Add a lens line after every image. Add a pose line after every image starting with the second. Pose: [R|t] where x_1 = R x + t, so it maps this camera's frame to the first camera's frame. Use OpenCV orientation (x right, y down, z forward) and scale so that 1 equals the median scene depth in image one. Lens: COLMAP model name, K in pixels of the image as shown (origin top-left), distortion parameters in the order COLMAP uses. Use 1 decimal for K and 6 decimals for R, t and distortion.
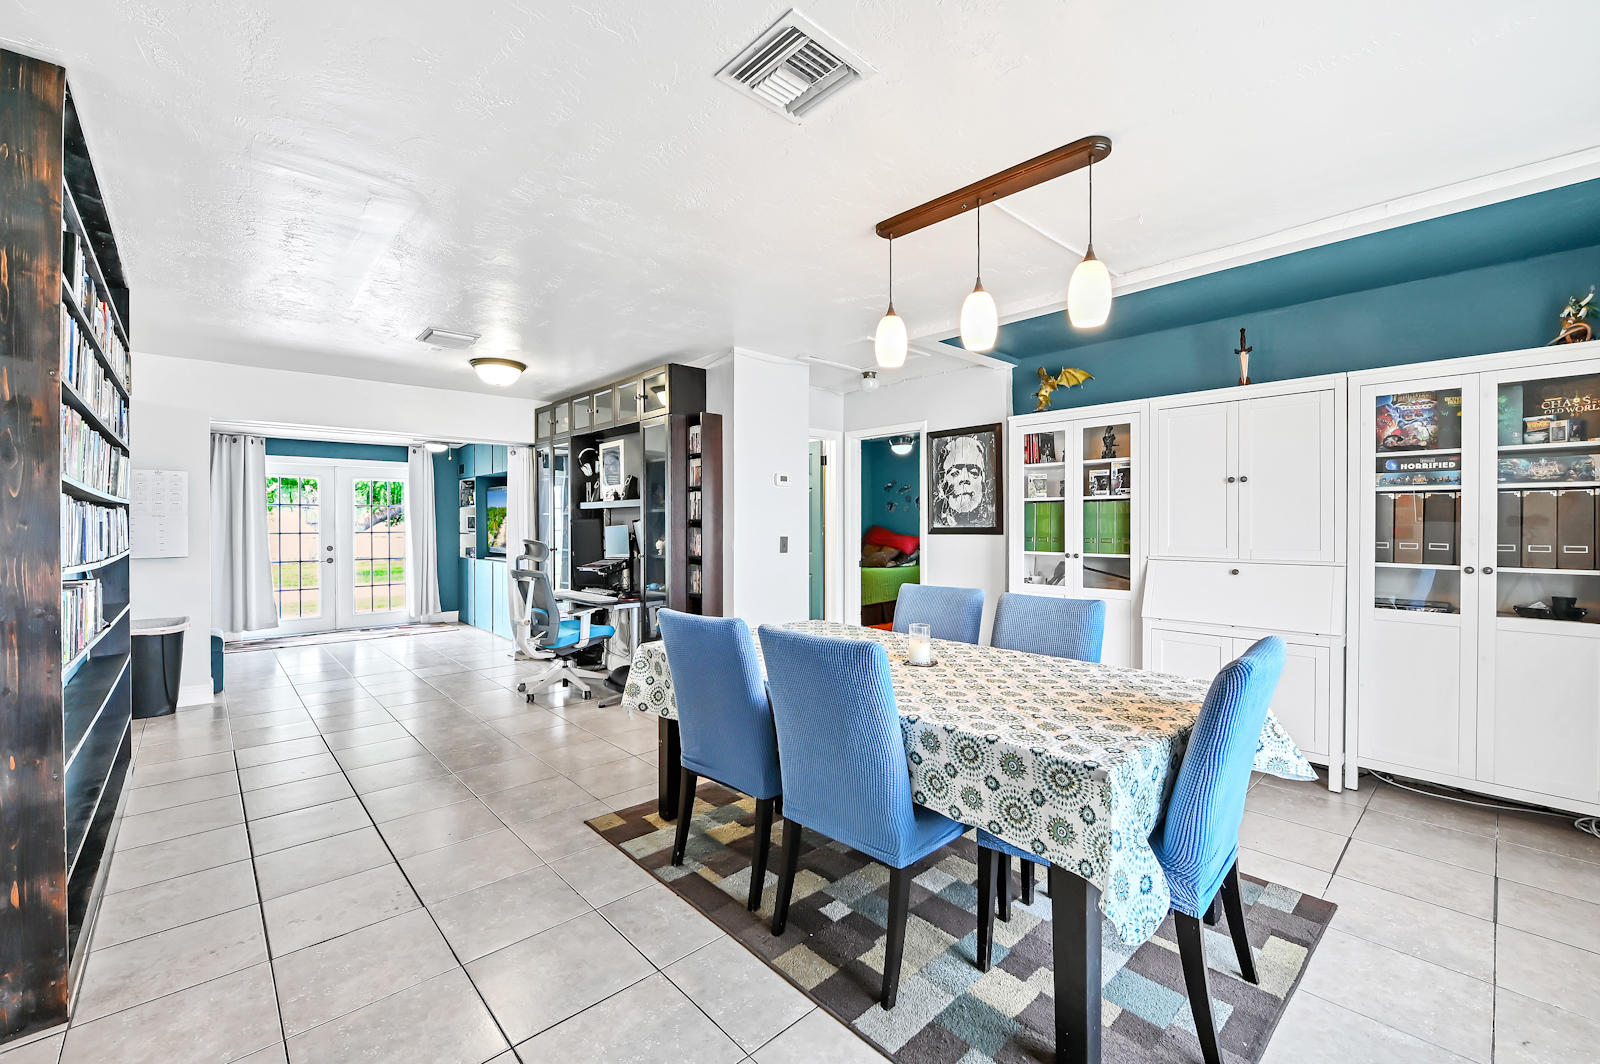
lens RADIAL K [[664.0, 0, 769.6], [0, 664.0, 527.1], [0, 0, 1]] dist [-0.000562, 0.000024]
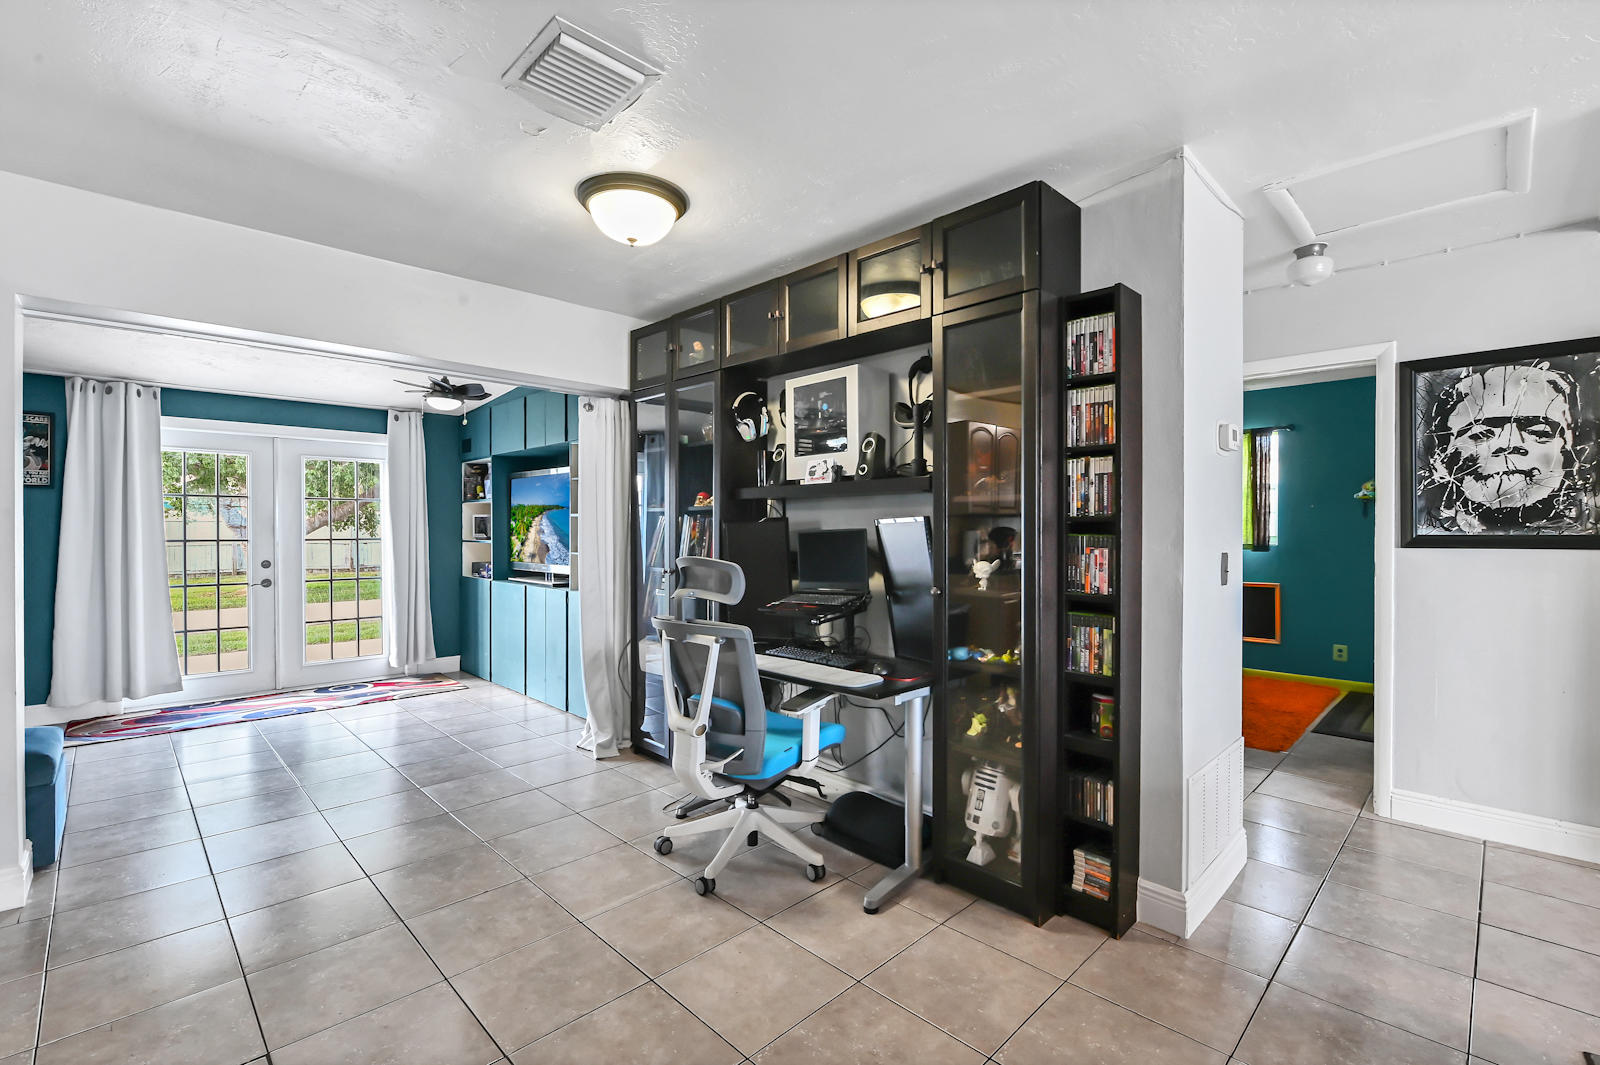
lens RADIAL K [[725.2, 0, 795.8], [0, 725.2, 536.4], [0, 0, 1]] dist [-0.010604, -0.001126]
pose [[0.998442, 0.002561, 0.055747, -0.269205], [-0.002823, 0.999985, 0.004623, 0.000401], [-0.055735, -0.004773, 0.998434, 0.390813]]
